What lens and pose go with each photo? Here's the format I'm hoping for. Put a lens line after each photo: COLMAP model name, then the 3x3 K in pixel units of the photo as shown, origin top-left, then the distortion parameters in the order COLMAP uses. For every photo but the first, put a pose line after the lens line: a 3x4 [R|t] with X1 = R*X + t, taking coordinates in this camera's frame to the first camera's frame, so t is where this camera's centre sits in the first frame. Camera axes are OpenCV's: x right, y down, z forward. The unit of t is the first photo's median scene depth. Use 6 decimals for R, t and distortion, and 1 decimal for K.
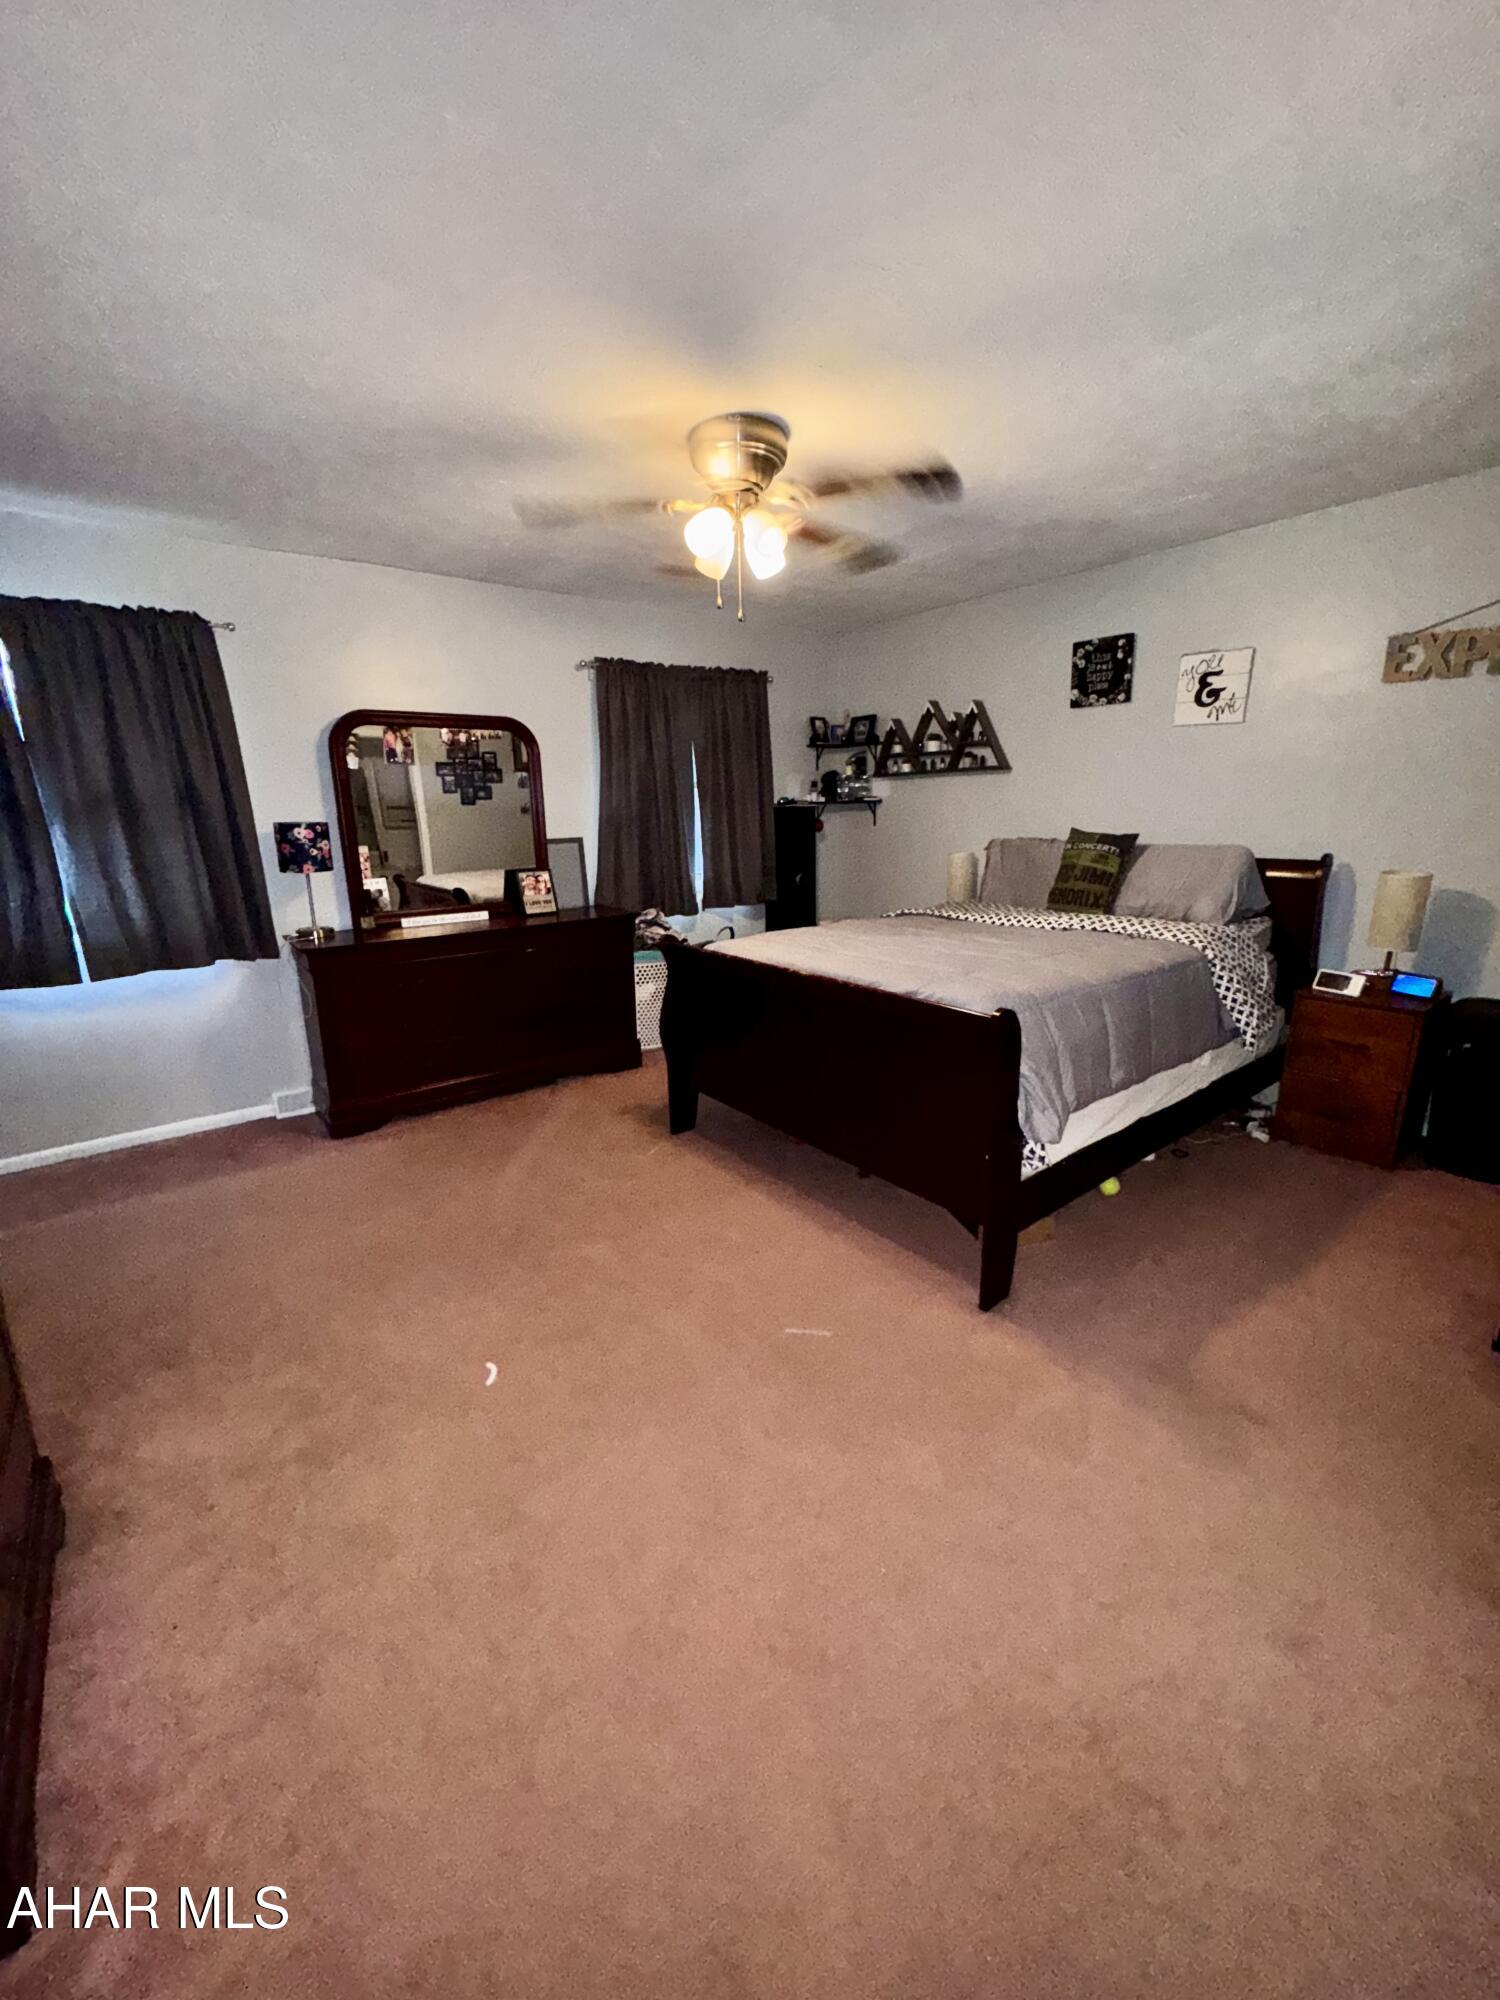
lens RADIAL K [[797.5, 0, 746.1], [0, 797.5, 984.5], [0, 0, 1]] dist [-0.003350, 0.000476]
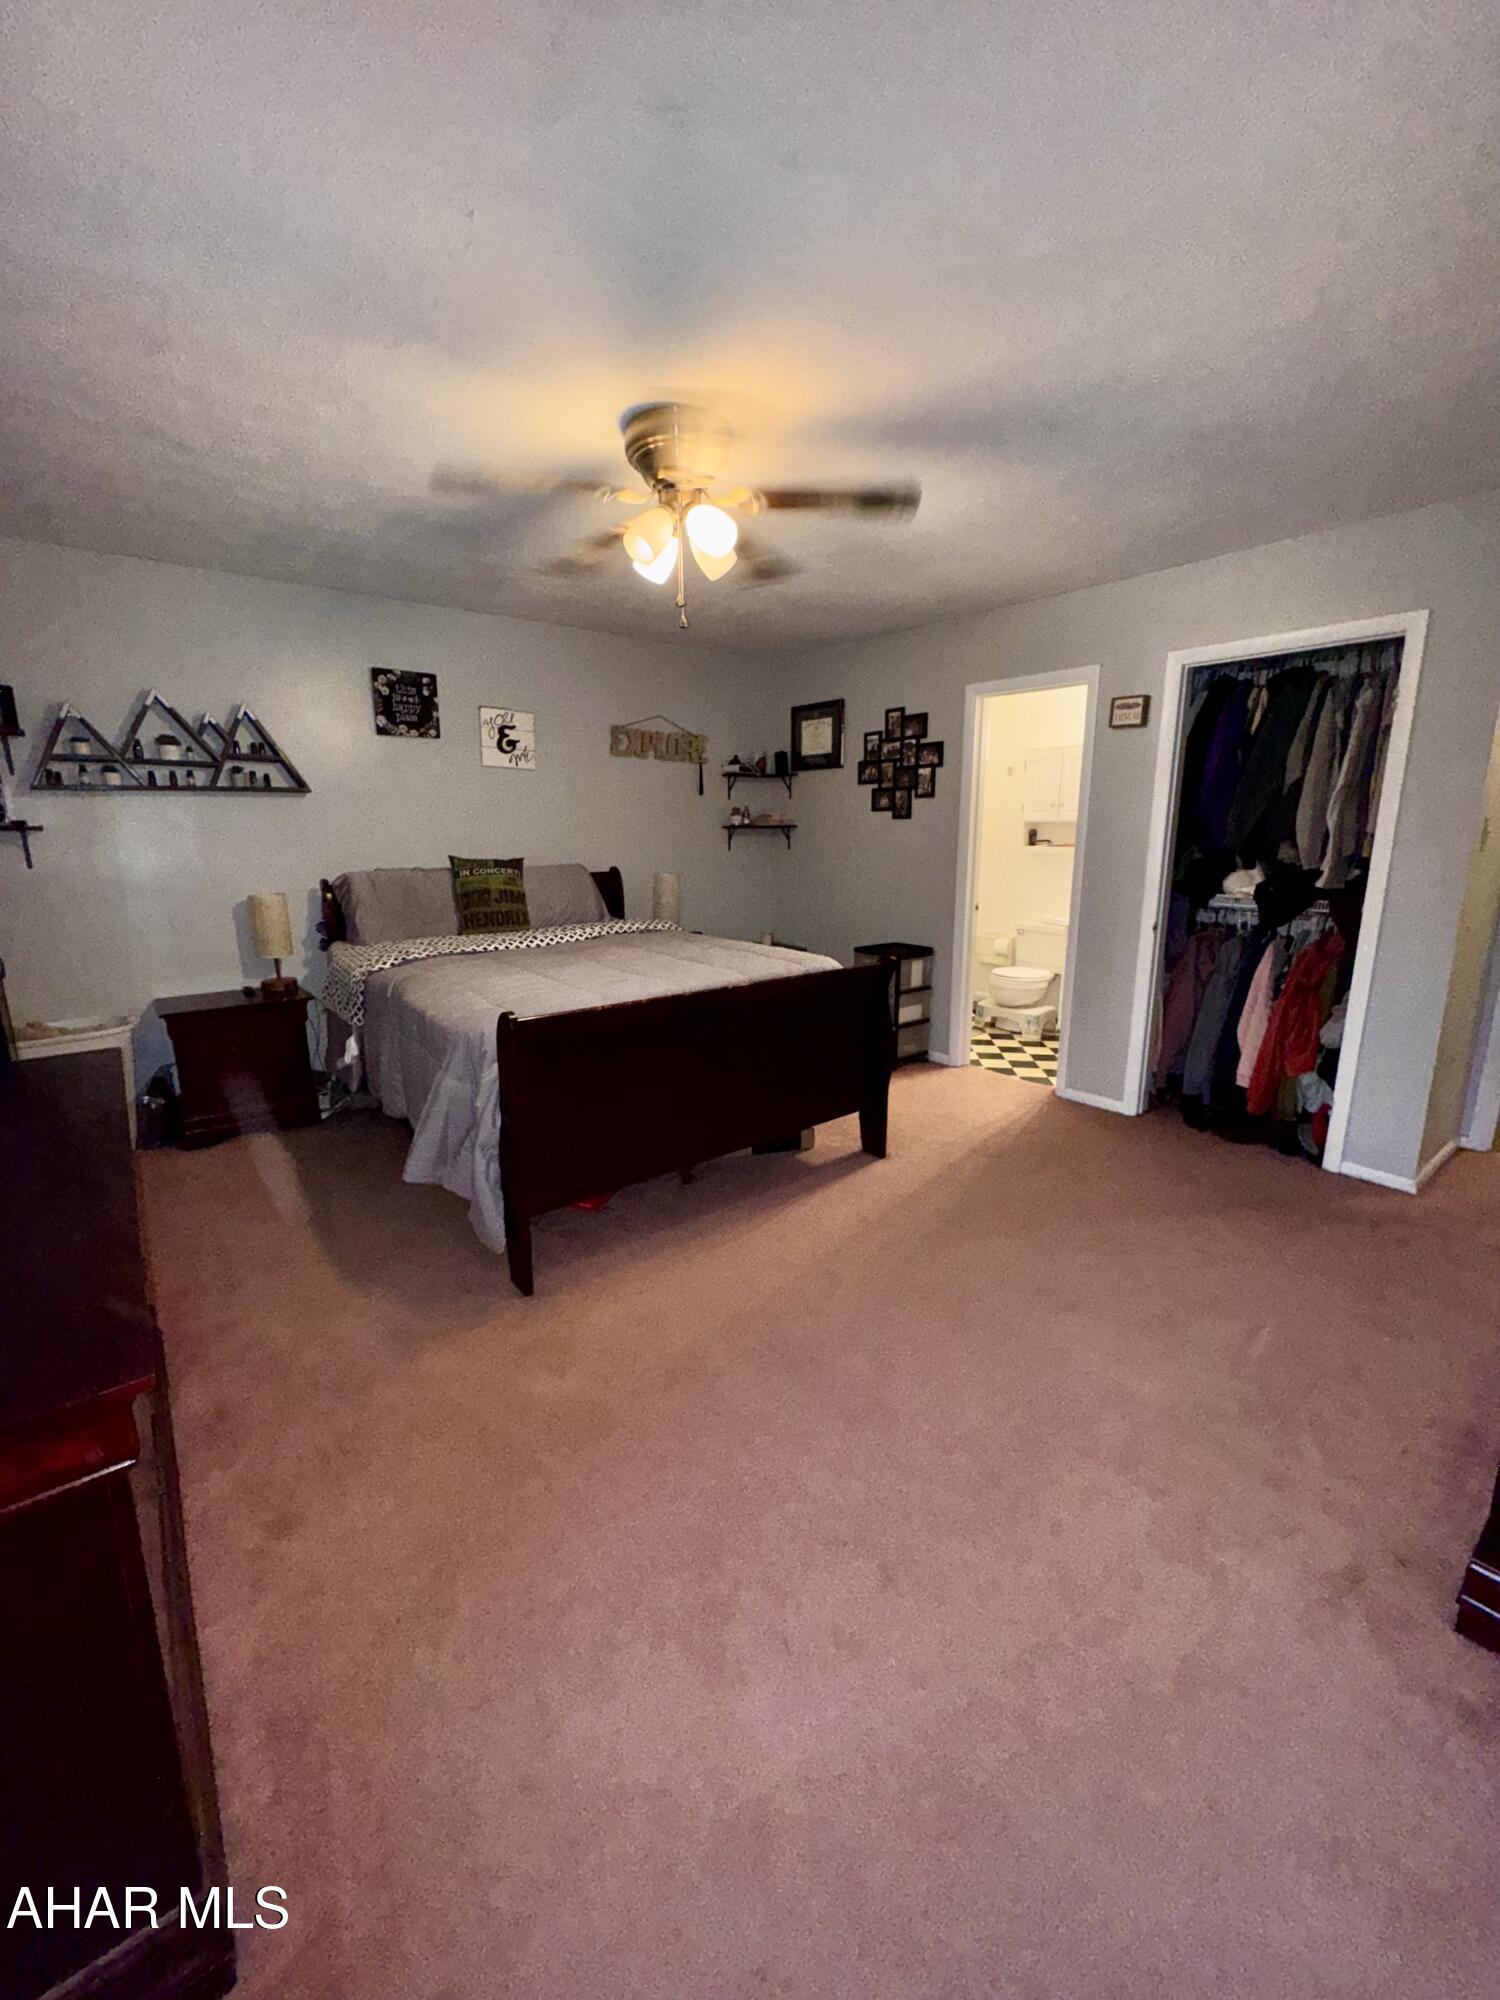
lens RADIAL K [[797.5, 0, 746.1], [0, 797.5, 1007.4], [0, 0, 1]] dist [-0.003350, 0.000476]
pose [[-0.006055, -0.210063, 0.977669, -0.651937], [0.220752, 0.953286, 0.206191, -0.137163], [-0.975311, 0.217071, 0.040600, 0.626483]]
